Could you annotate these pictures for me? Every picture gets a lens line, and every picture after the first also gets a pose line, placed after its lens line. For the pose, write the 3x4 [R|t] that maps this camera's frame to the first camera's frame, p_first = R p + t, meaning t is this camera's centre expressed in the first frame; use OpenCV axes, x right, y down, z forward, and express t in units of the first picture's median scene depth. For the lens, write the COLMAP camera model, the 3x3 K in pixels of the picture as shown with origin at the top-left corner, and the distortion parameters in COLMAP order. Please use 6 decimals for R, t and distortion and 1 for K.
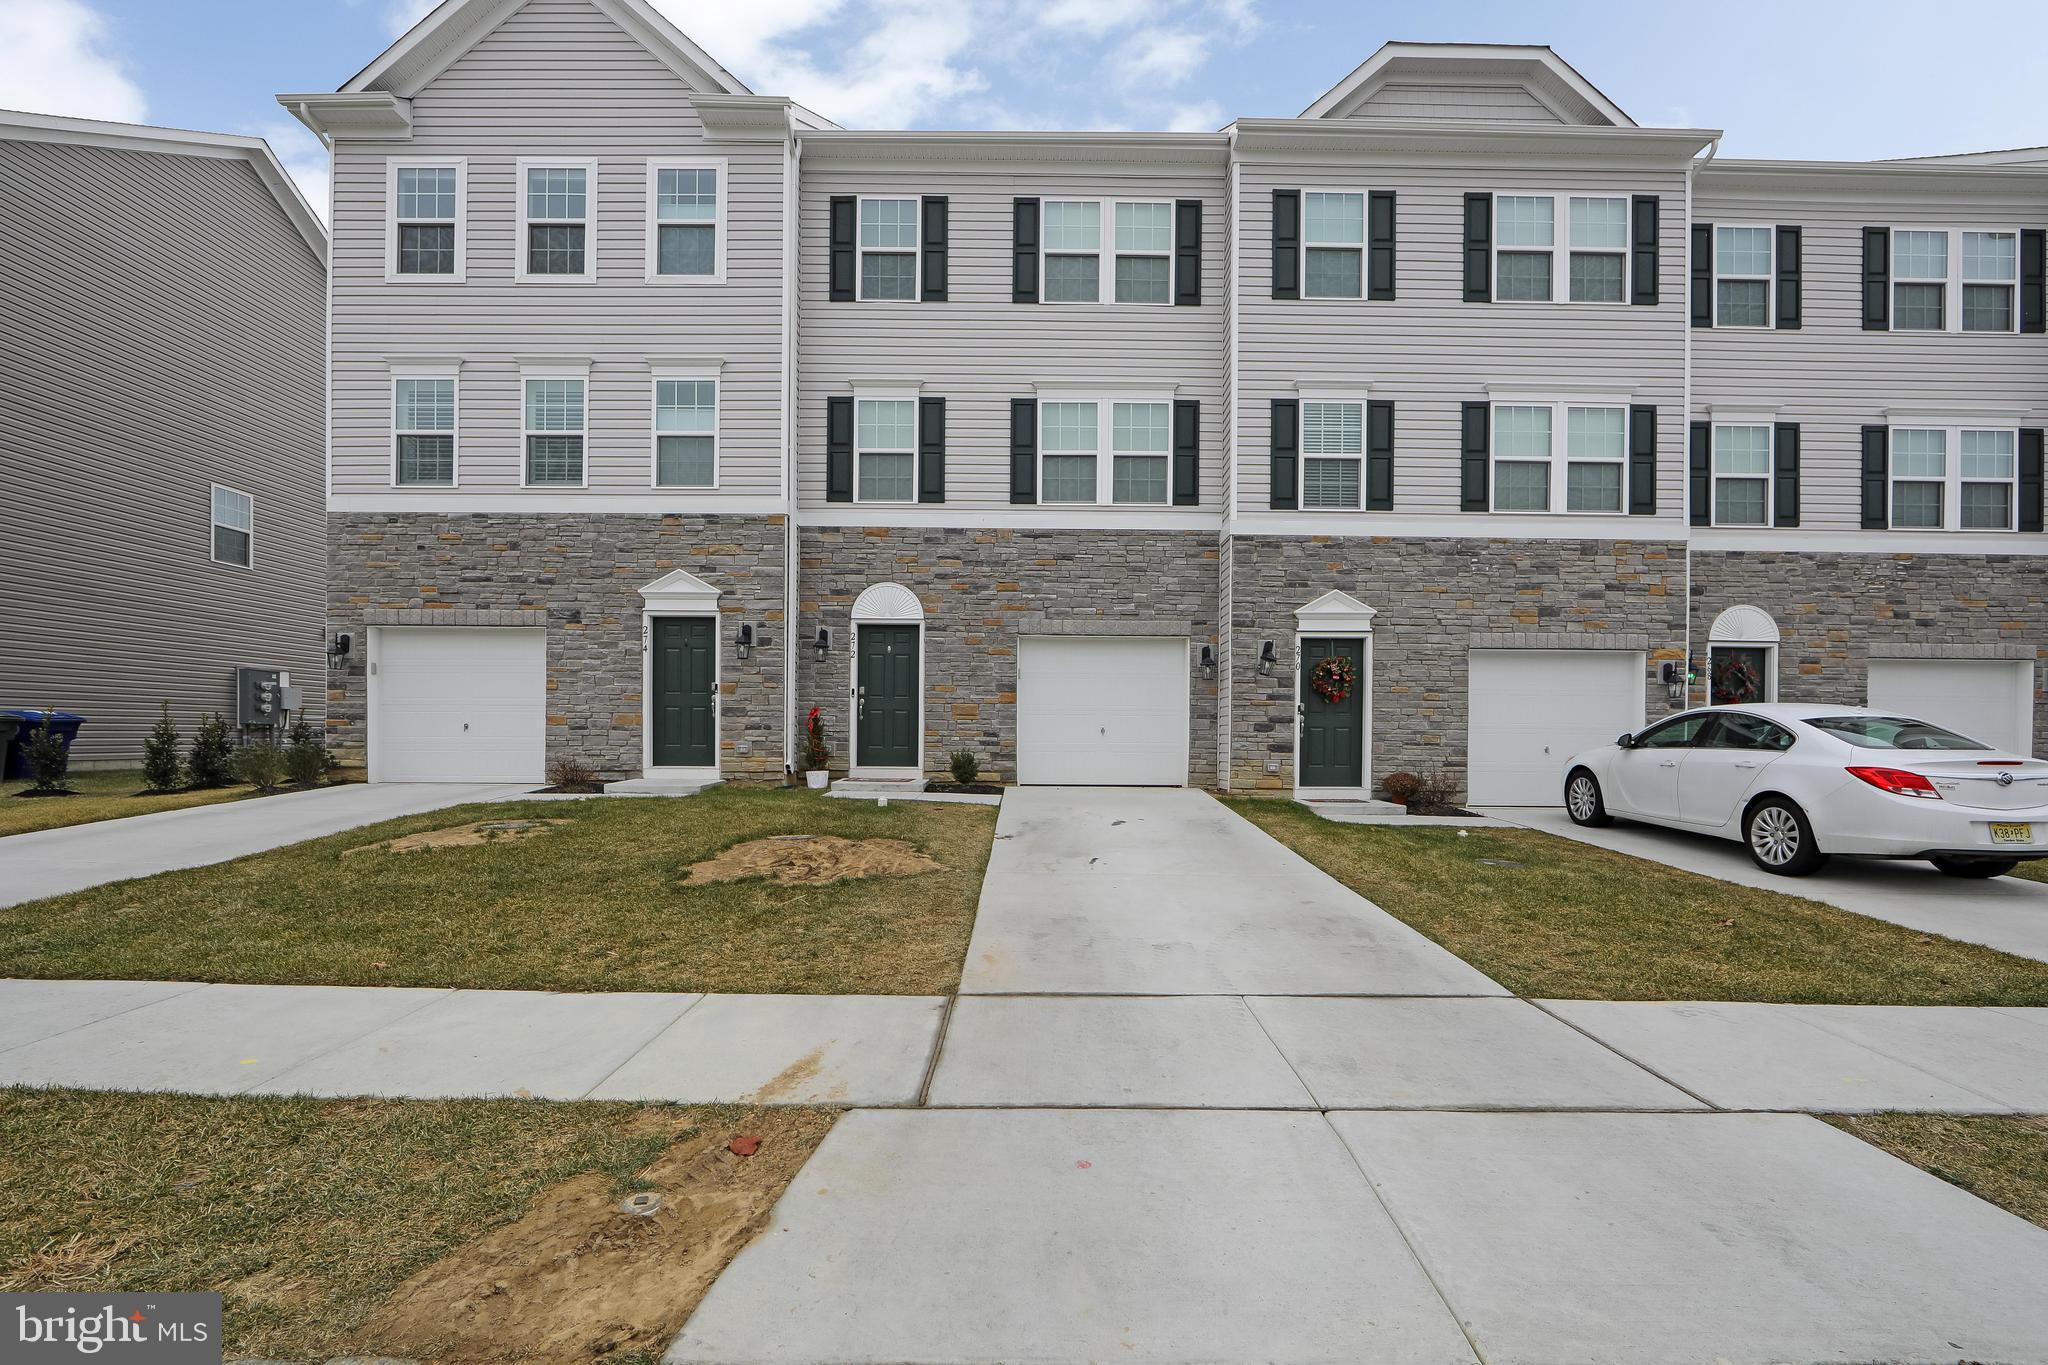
lens RADIAL K [[835.6, 0, 1027.8], [0, 835.6, 707.6], [0, 0, 1]] dist [-0.000831, 0.000013]
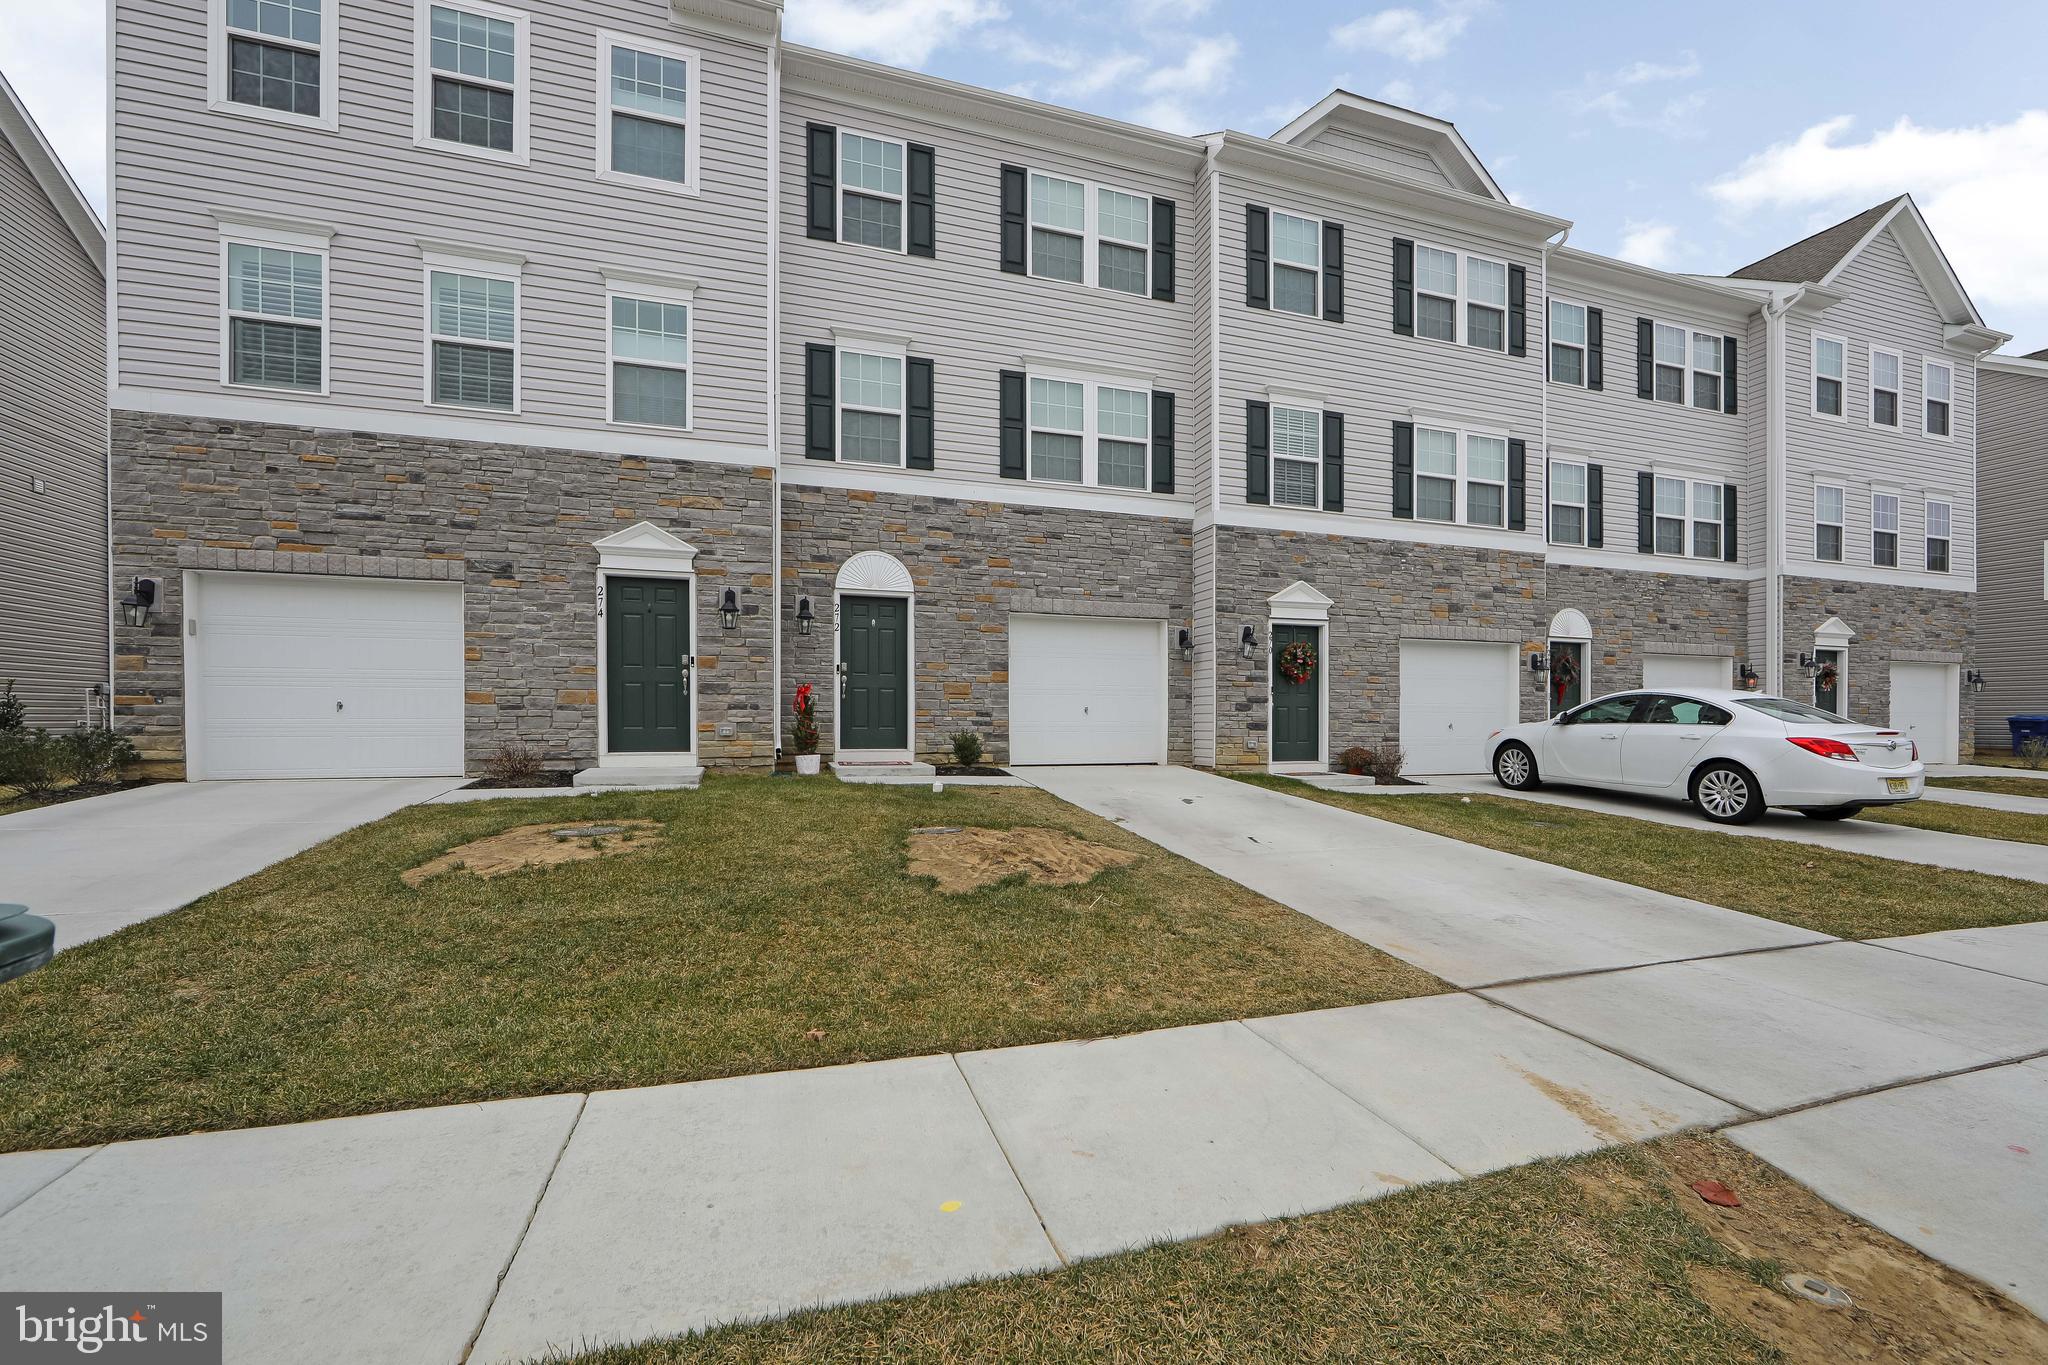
lens RADIAL K [[807.7, 0, 1020.4], [0, 807.7, 692.0], [0, 0, 1]] dist [-0.000295, 0.000036]
pose [[0.955577, 0.005636, 0.294689, -0.288963], [-0.006882, 0.999971, 0.003190, 0.003239], [-0.294662, -0.005077, 0.955588, 0.096820]]
